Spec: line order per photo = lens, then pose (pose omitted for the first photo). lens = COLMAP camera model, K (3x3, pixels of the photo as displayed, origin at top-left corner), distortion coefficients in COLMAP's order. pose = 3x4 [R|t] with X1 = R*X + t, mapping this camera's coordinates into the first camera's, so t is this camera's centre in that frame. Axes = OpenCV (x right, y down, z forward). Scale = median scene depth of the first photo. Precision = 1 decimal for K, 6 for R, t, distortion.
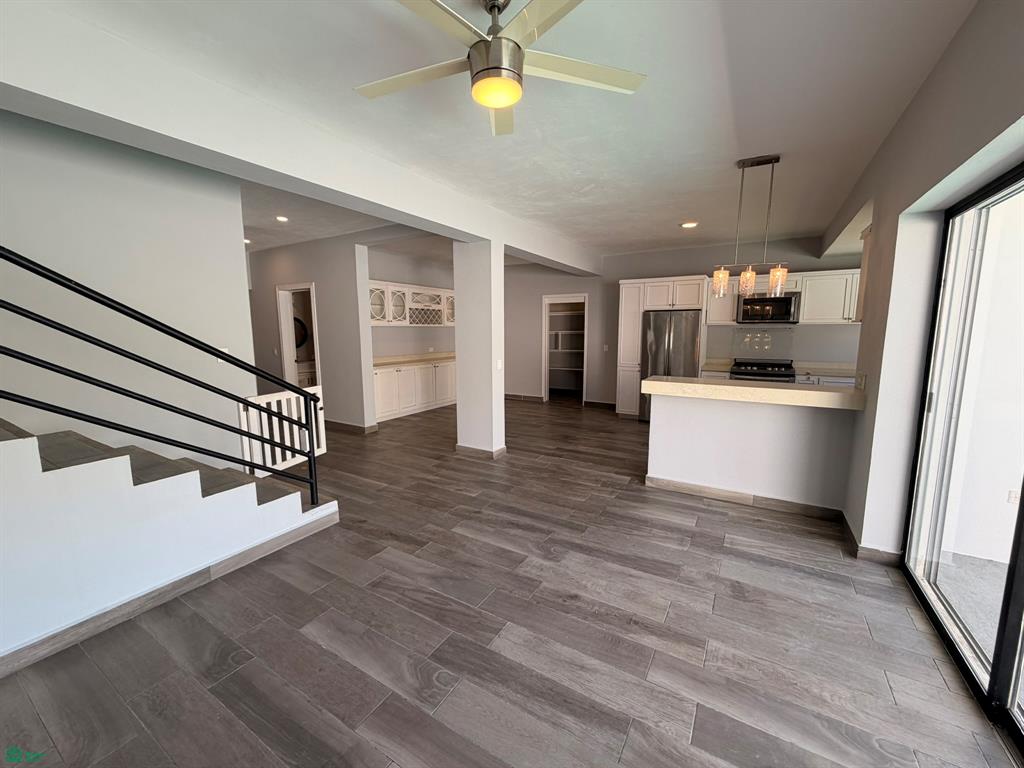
lens RADIAL K [[410.5, 0, 507.8], [0, 410.5, 383.0], [0, 0, 1]] dist [-0.001067, 0.000067]
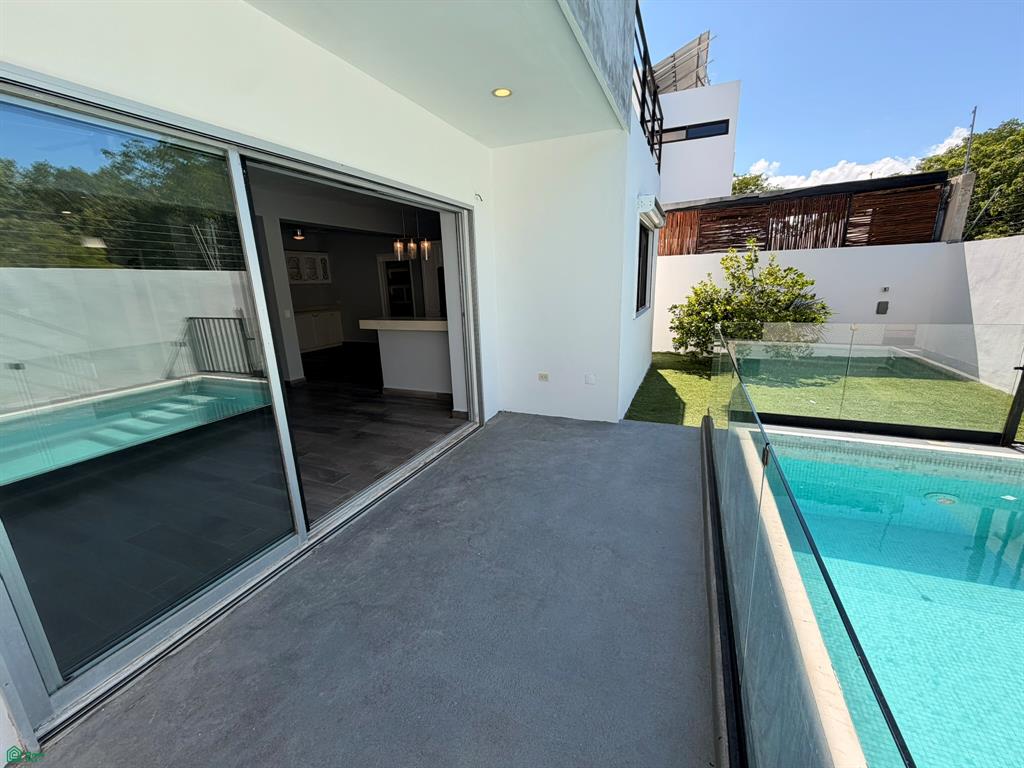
lens RADIAL K [[410.5, 0, 508.6], [0, 410.5, 386.0], [0, 0, 1]] dist [-0.001067, 0.000067]
pose [[0.990071, -0.061286, 0.126504, 0.686849], [0.046011, 0.991669, 0.120317, 0.078998], [-0.132824, -0.113302, 0.984642, -0.553595]]
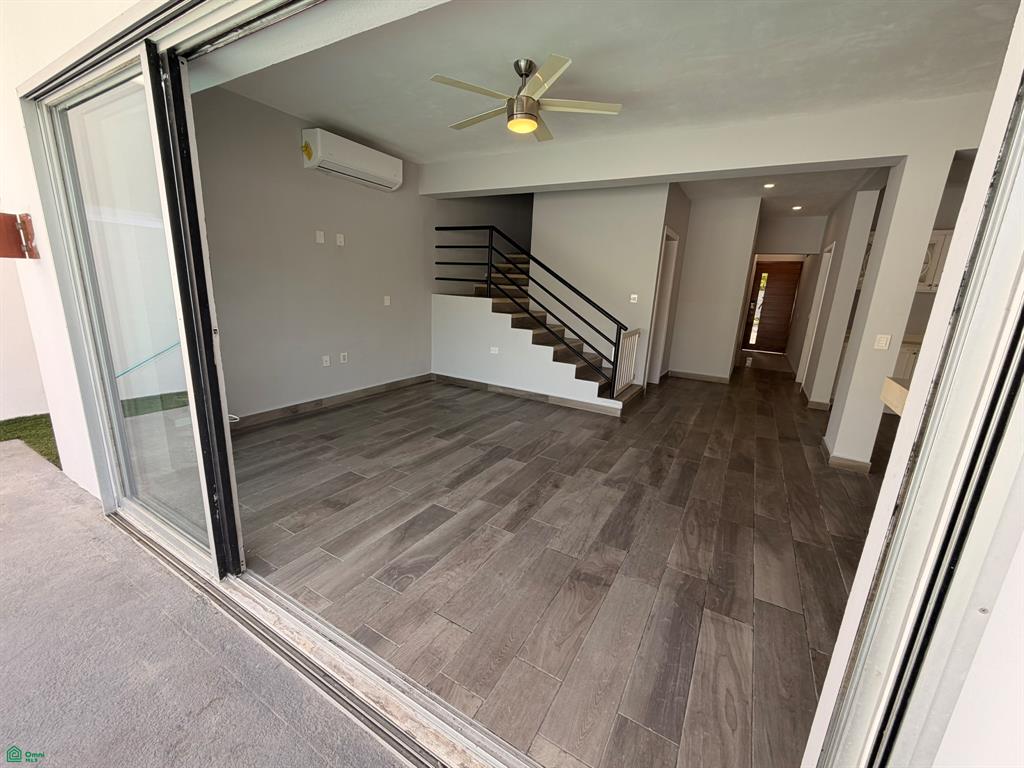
lens RADIAL K [[410.5, 0, 514.1], [0, 410.5, 385.4], [0, 0, 1]] dist [-0.001067, 0.000067]
pose [[0.022541, 0.246369, -0.968914, 0.896370], [-0.180295, 0.954272, 0.238451, -0.039949], [0.983354, 0.169316, 0.065929, 0.498048]]
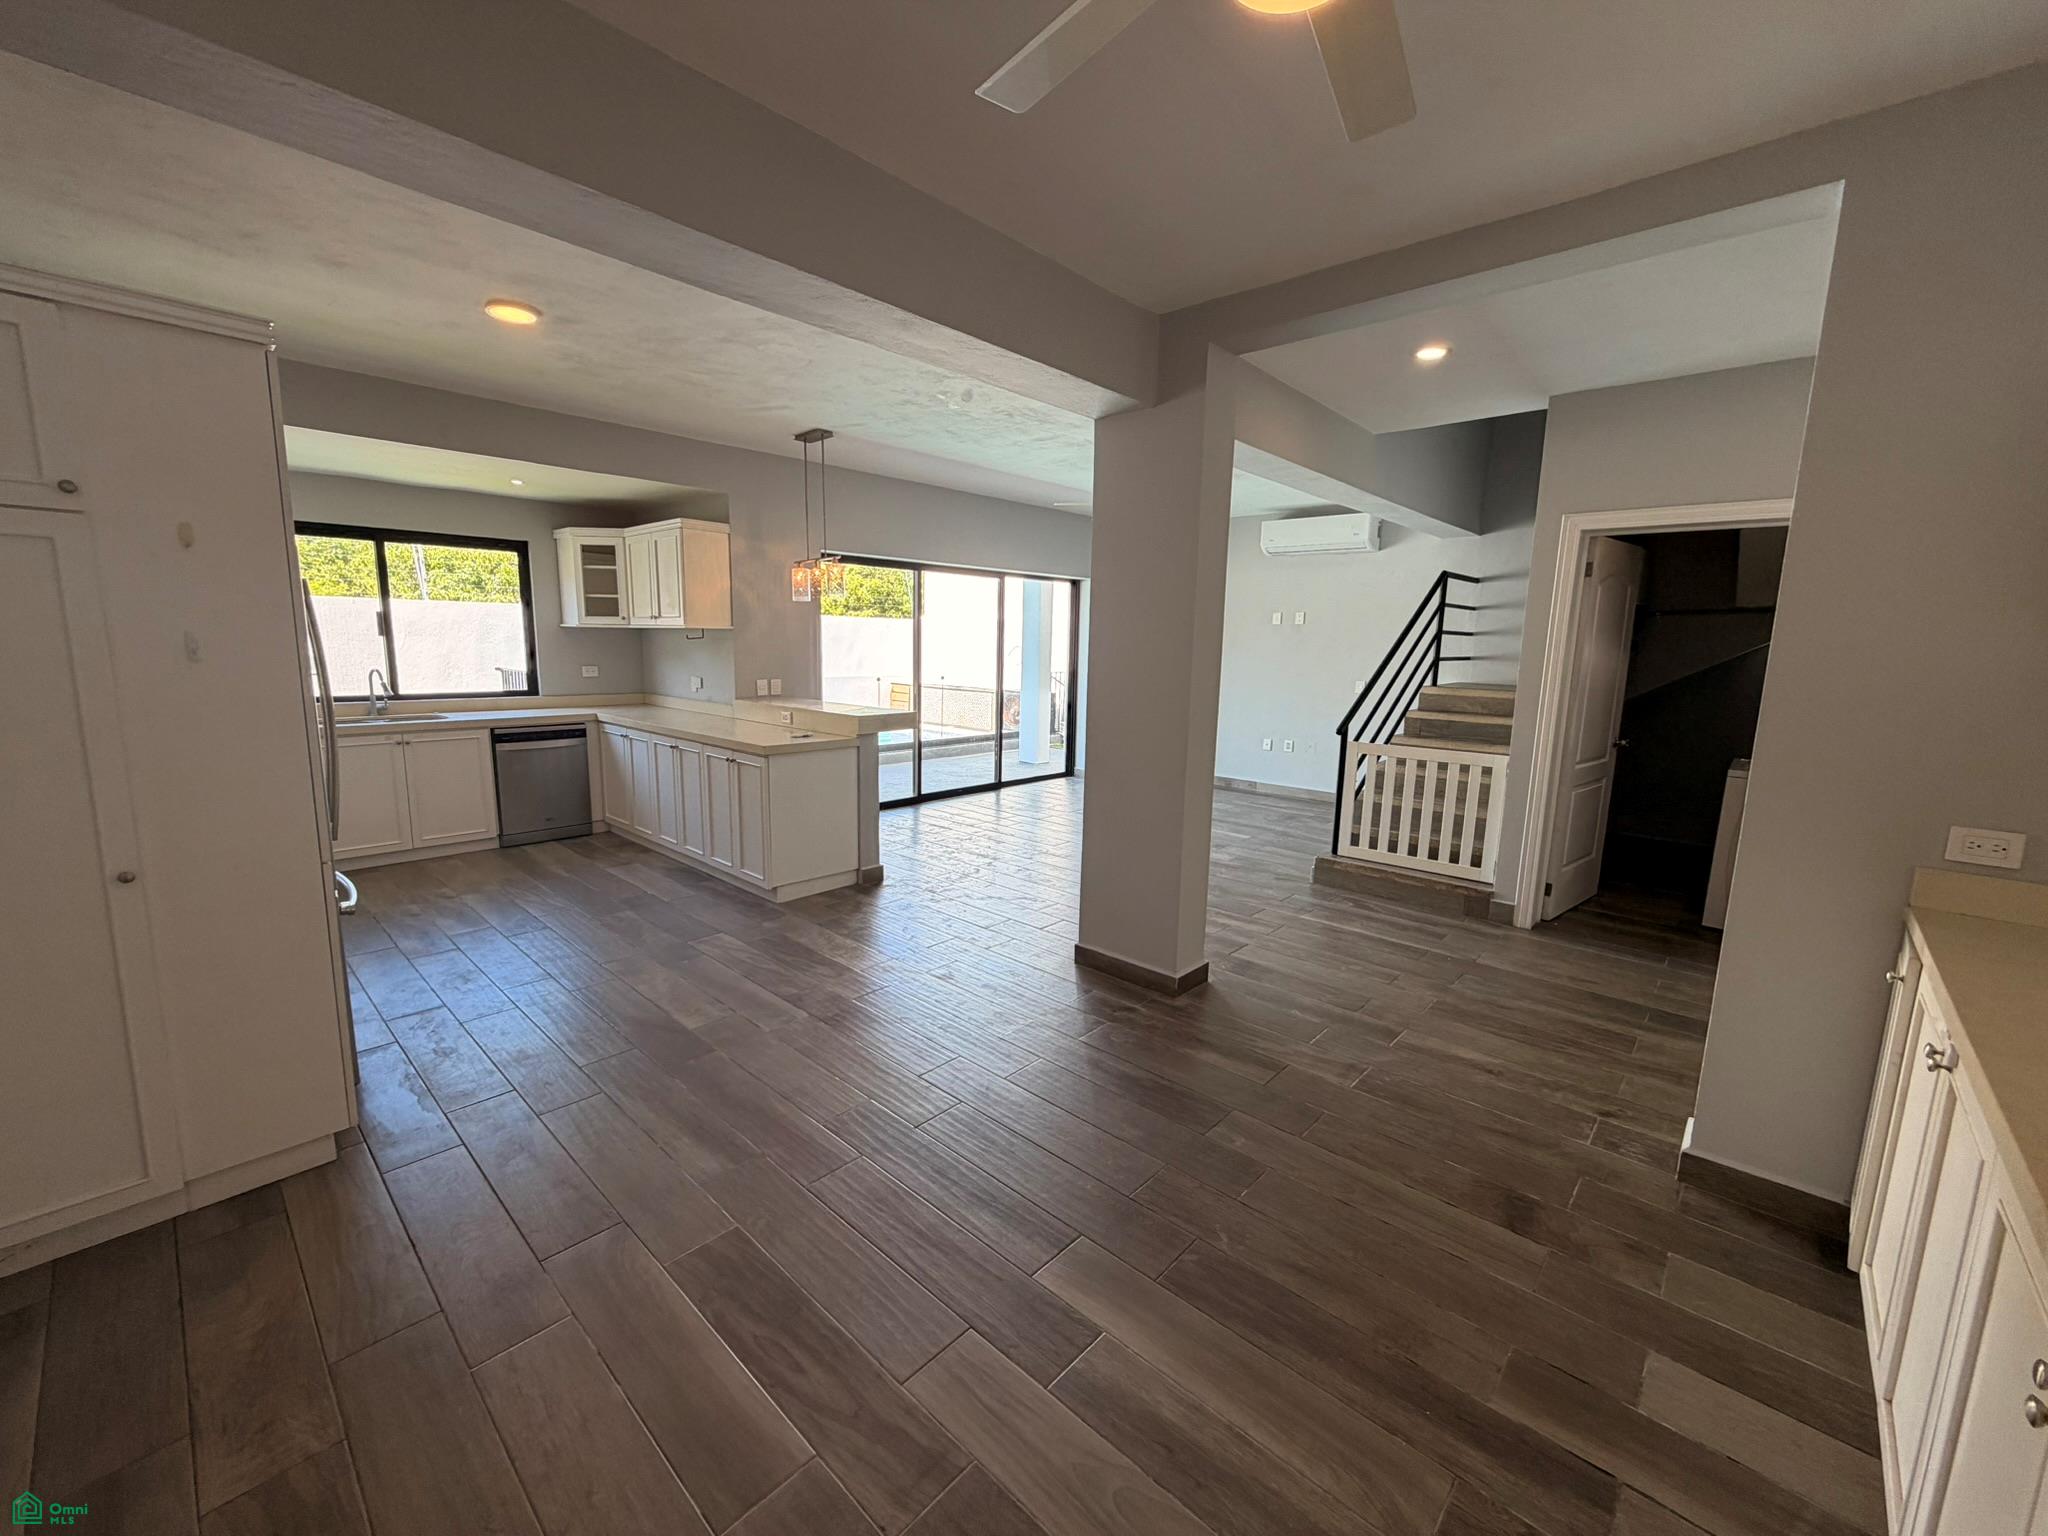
lens RADIAL K [[821.1, 0, 1009.1], [0, 821.1, 764.0], [0, 0, 1]] dist [-0.001067, 0.000067]
pose [[-0.977414, -0.047656, 0.205891, -0.138456], [0.011570, 0.960716, 0.277293, -0.333140], [-0.211017, 0.273412, -0.938466, 2.470475]]
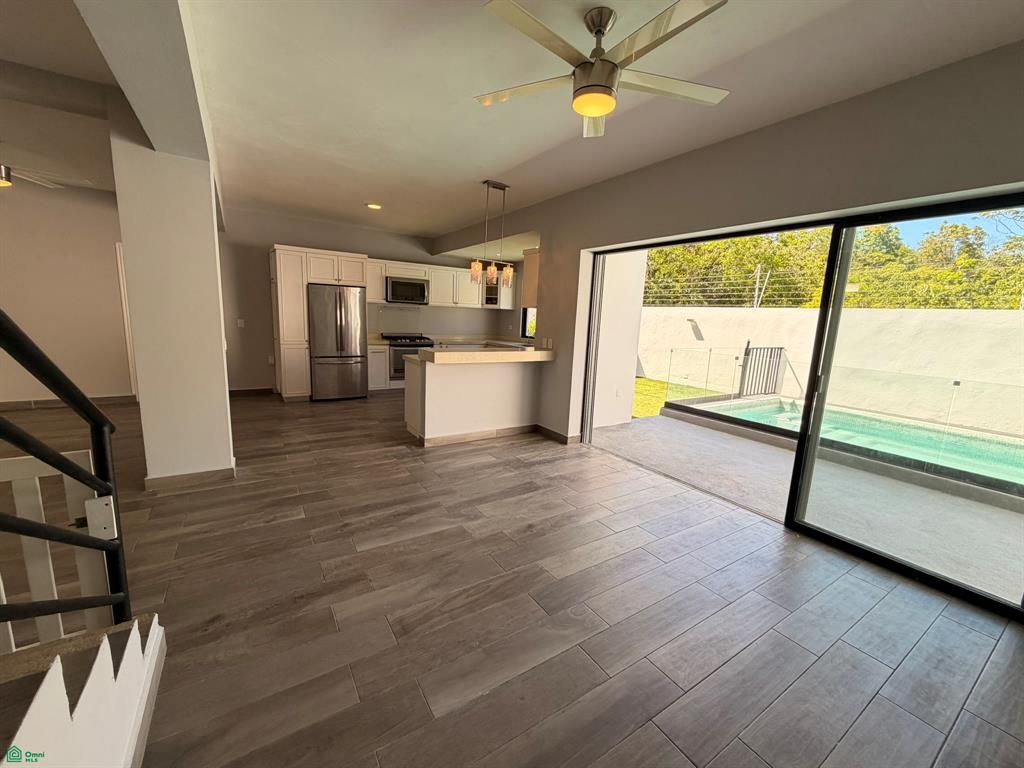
lens RADIAL K [[410.5, 0, 512.3], [0, 410.5, 383.9], [0, 0, 1]] dist [-0.001067, 0.000067]
pose [[0.436488, -0.127085, 0.890689, -0.615716], [0.073411, 0.991704, 0.105522, -0.024917], [-0.896710, 0.019328, 0.442196, 0.336592]]
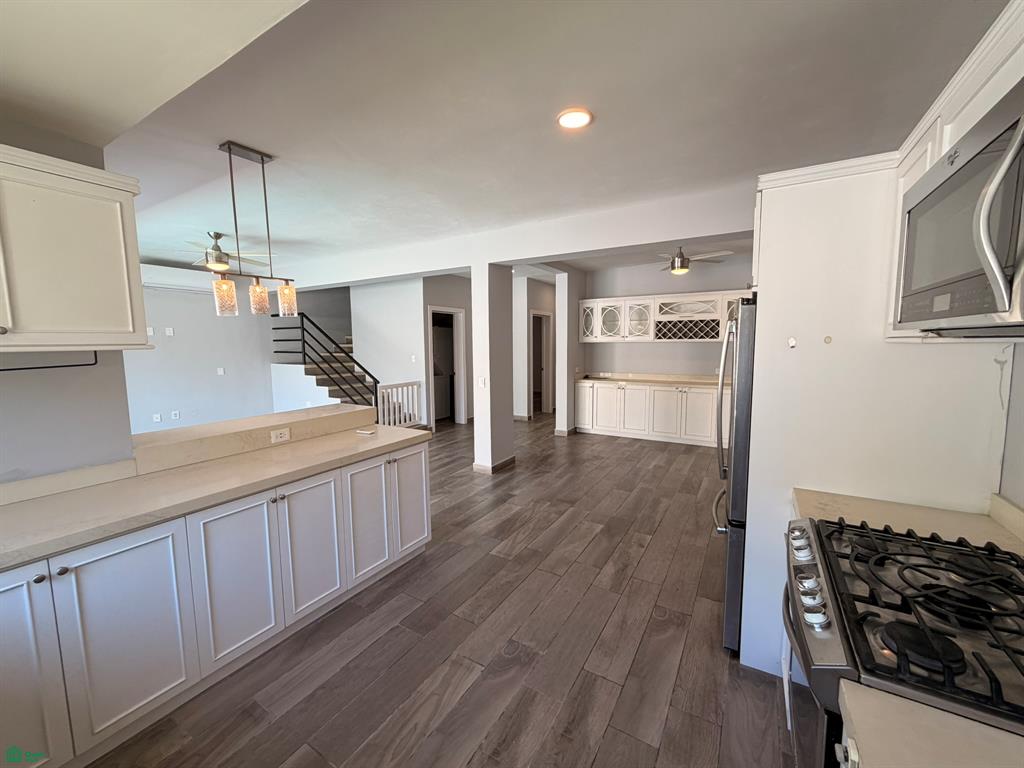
lens RADIAL K [[410.5, 0, 517.3], [0, 410.5, 381.7], [0, 0, 1]] dist [-0.001067, 0.000067]
pose [[0.018723, 0.099337, -0.994878, 1.380127], [-0.124353, 0.987557, 0.096266, -0.215247], [0.992061, 0.121913, 0.030843, 1.459214]]
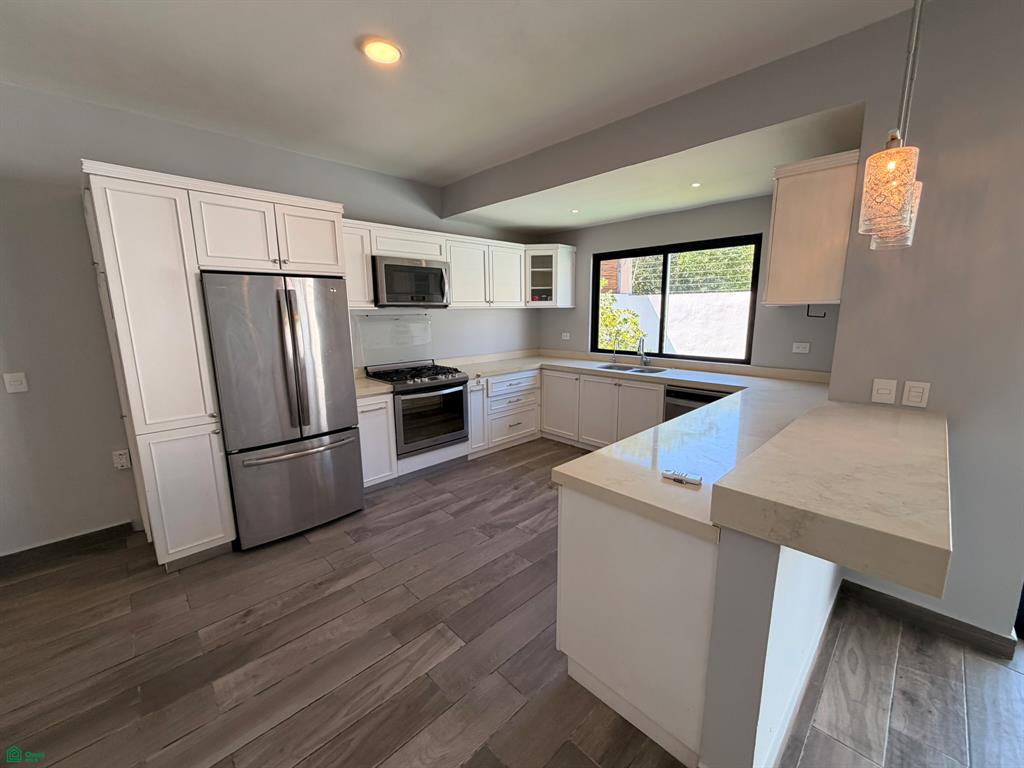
lens RADIAL K [[410.5, 0, 514.4], [0, 410.5, 384.2], [0, 0, 1]] dist [-0.001067, 0.000067]
pose [[0.248066, -0.171935, 0.953363, 0.067801], [0.136083, 0.980551, 0.141429, -0.170830], [-0.959138, 0.094652, 0.266639, 1.223816]]
